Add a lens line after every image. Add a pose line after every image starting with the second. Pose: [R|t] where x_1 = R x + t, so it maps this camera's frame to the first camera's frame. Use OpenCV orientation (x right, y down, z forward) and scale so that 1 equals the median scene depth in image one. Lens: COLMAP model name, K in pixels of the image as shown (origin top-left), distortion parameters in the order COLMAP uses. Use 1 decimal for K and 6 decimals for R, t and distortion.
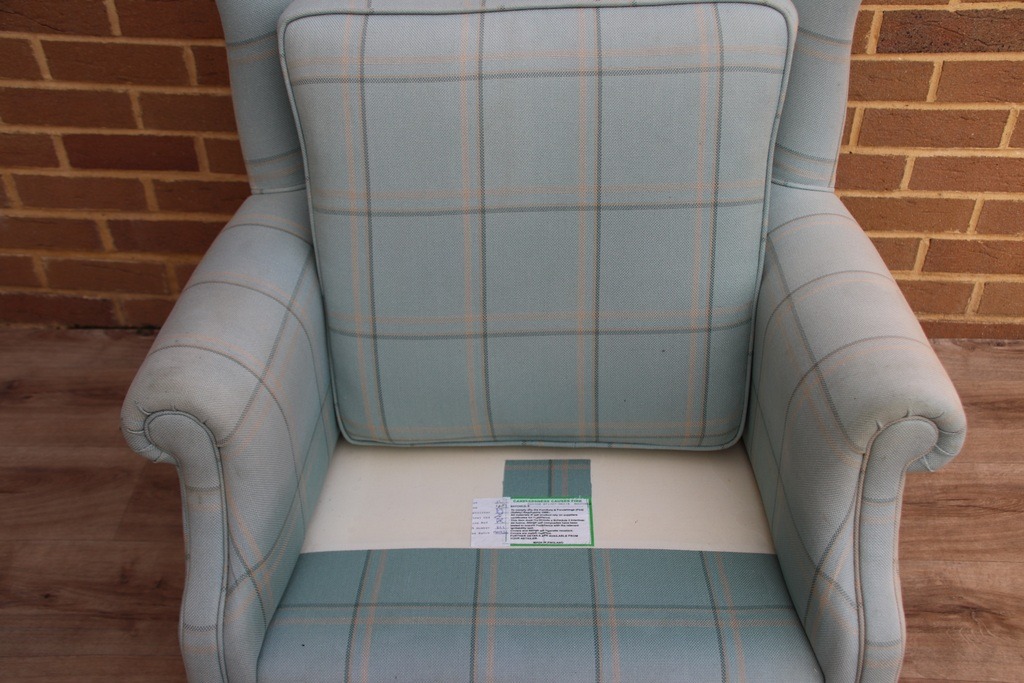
lens RADIAL K [[1169.8, 0, 518.5], [0, 1169.8, 350.9], [0, 0, 1]] dist [-0.031015, 0.400206]
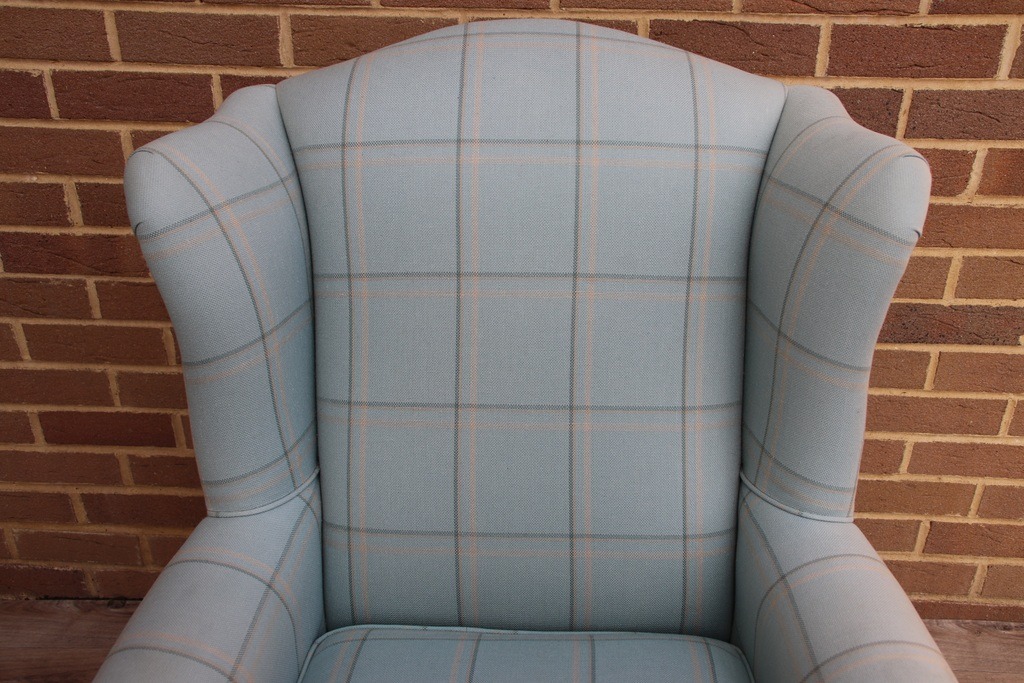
lens RADIAL K [[1032.2, 0, 513.3], [0, 1032.2, 348.8], [0, 0, 1]] dist [-0.091793, 0.273997]
pose [[0.999972, 0.006247, 0.004139, 0.002998], [-0.005539, 0.988157, -0.153346, -0.113598], [-0.005048, 0.153319, 0.988164, 0.158865]]
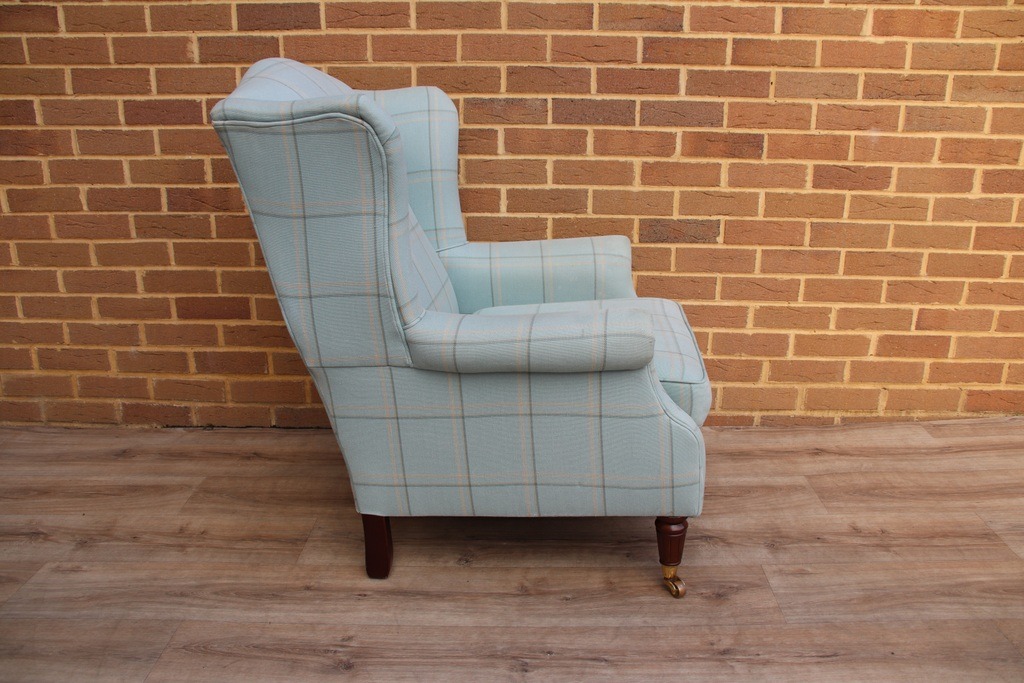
lens RADIAL K [[869.0, 0, 511.9], [0, 869.0, 346.8], [0, 0, 1]] dist [-0.147184, 0.146968]
pose [[0.999705, -0.000041, 0.024272, 0.078751], [0.008399, 0.938808, -0.344340, 0.336093], [-0.022773, 0.344442, 0.938531, -0.164701]]
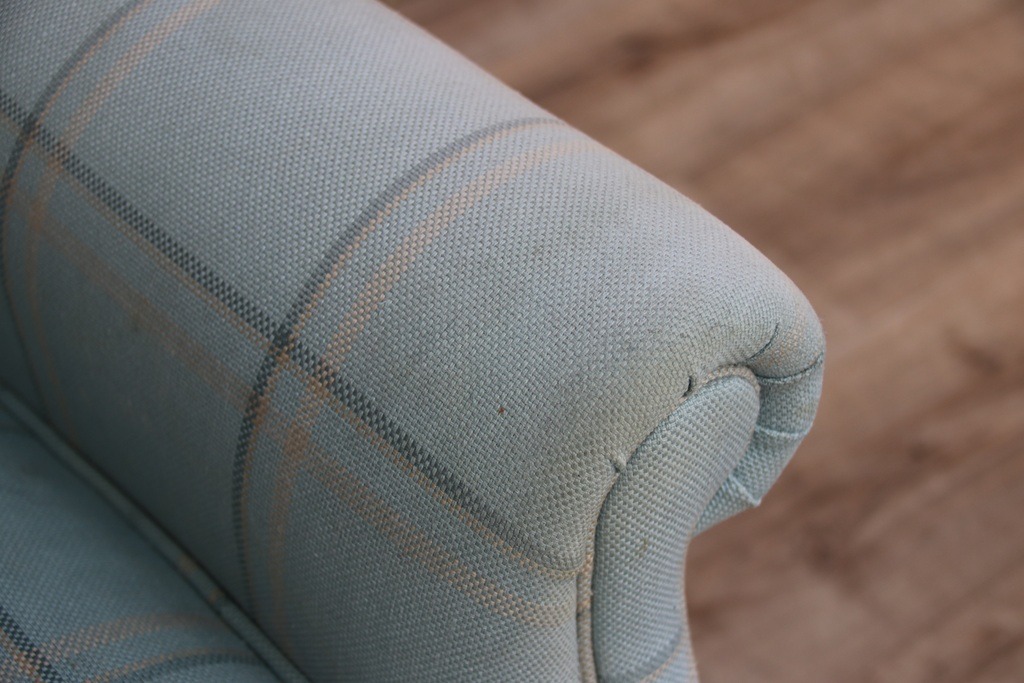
lens RADIAL K [[1826.7, 0, 514.0], [0, 1826.7, 356.9], [0, 0, 1]] dist [0.143071, 0.517466]
pose [[0.763213, -0.432995, 0.479606, 0.057343], [0.365541, 0.901395, 0.232094, -0.040885], [-0.532810, -0.001822, 0.846233, 0.393404]]
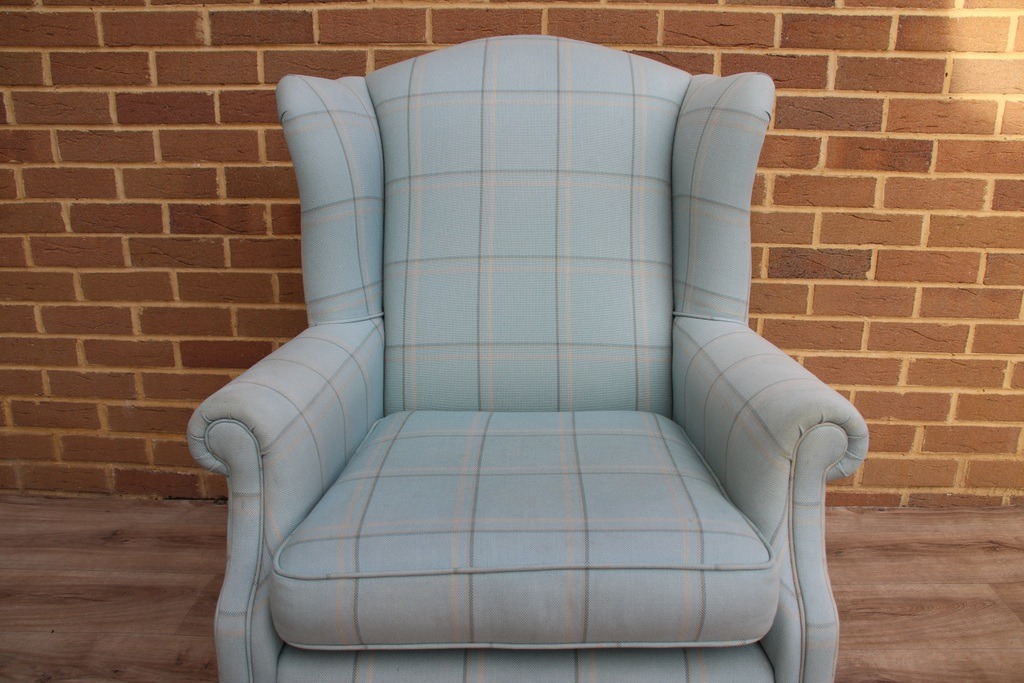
lens RADIAL K [[863.8, 0, 514.7], [0, 863.8, 347.9], [0, 0, 1]] dist [-0.148751, 0.146552]
pose [[0.999968, 0.008006, 0.000552, 0.003455], [-0.007286, 0.934562, -0.355726, 0.183349], [-0.003364, 0.355711, 0.934590, 0.081623]]
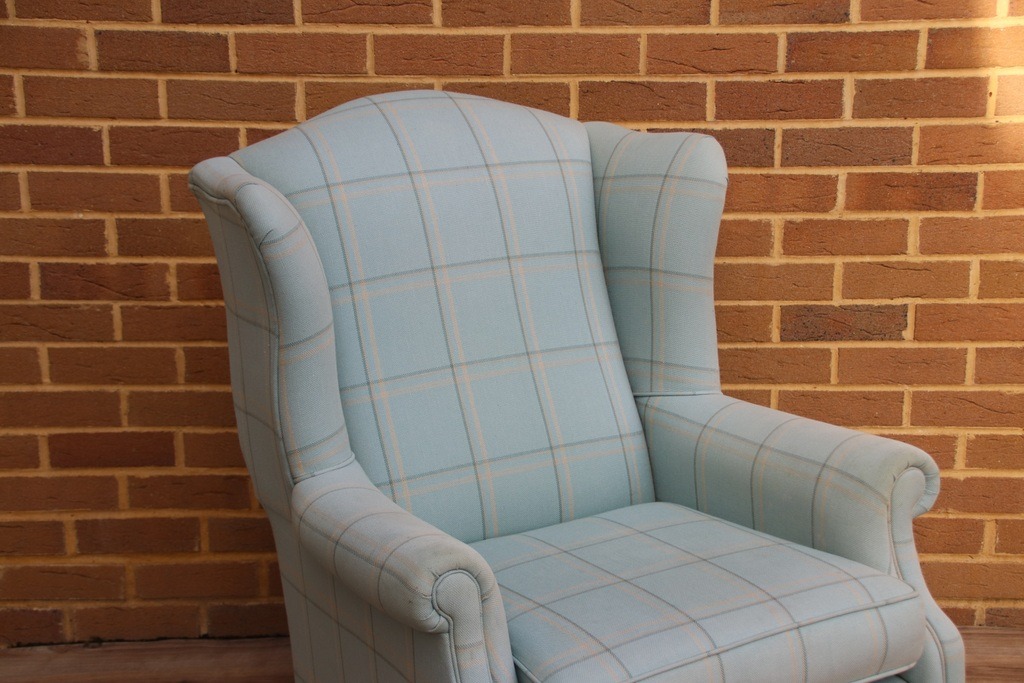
lens RADIAL K [[1828.8, 0, 514.4], [0, 1828.8, 361.1], [0, 0, 1]] dist [0.217054, 1.279548]
pose [[0.998874, -0.013641, 0.045431, -0.041199], [0.030131, 0.922177, -0.385593, 0.449360], [-0.036636, 0.386528, 0.921550, -0.647239]]
